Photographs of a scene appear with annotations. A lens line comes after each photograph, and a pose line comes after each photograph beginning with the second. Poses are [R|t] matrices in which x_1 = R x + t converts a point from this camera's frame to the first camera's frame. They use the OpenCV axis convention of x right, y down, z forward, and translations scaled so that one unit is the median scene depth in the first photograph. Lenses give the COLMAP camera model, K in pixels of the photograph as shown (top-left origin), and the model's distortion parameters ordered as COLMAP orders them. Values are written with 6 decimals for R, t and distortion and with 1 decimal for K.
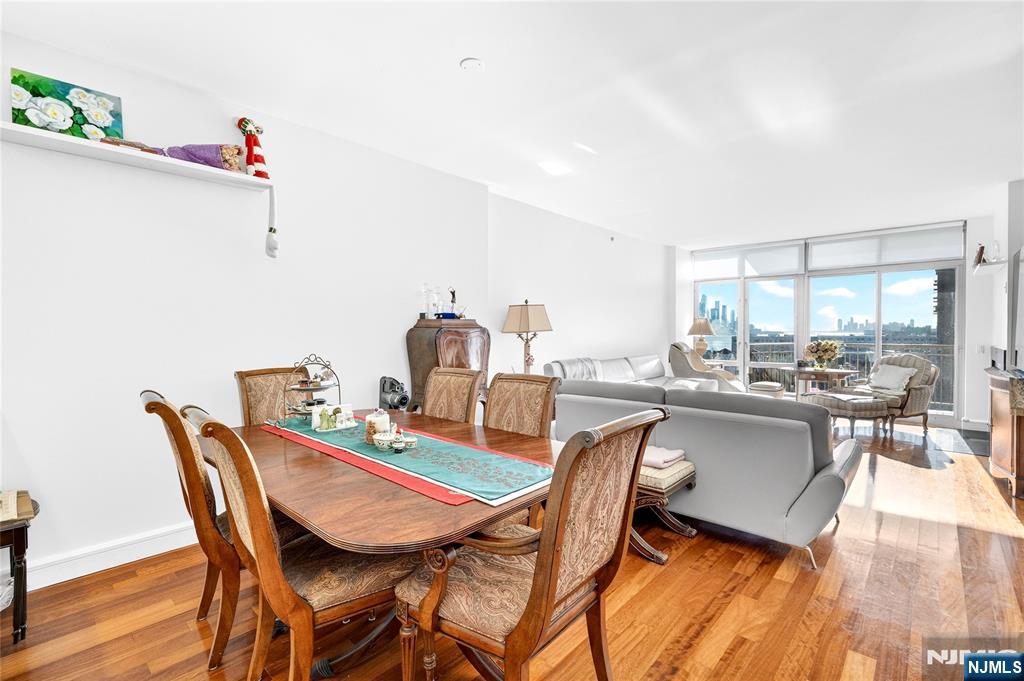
lens RADIAL K [[456.7, 0, 505.7], [0, 456.7, 339.0], [0, 0, 1]] dist [-0.004815, 0.000922]
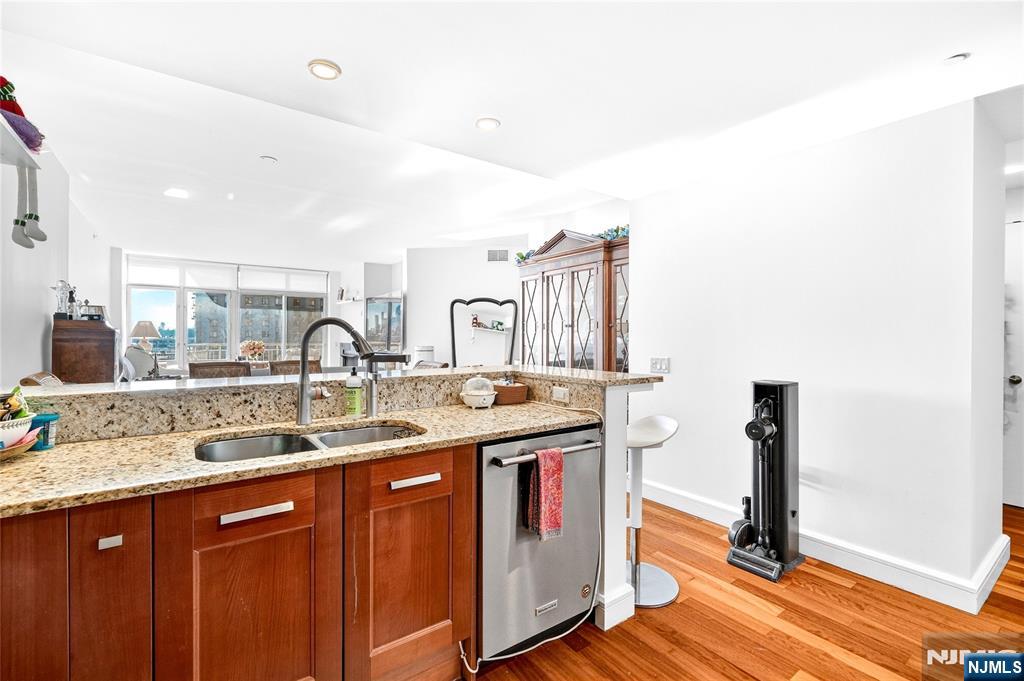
lens RADIAL K [[455.3, 0, 513.0], [0, 455.3, 339.0], [0, 0, 1]] dist [-0.004297, 0.001941]
pose [[0.181072, -0.004887, 0.983458, -0.869310], [0.011041, 0.999935, 0.002936, 0.002370], [-0.983408, 0.010327, 0.181114, -0.046503]]
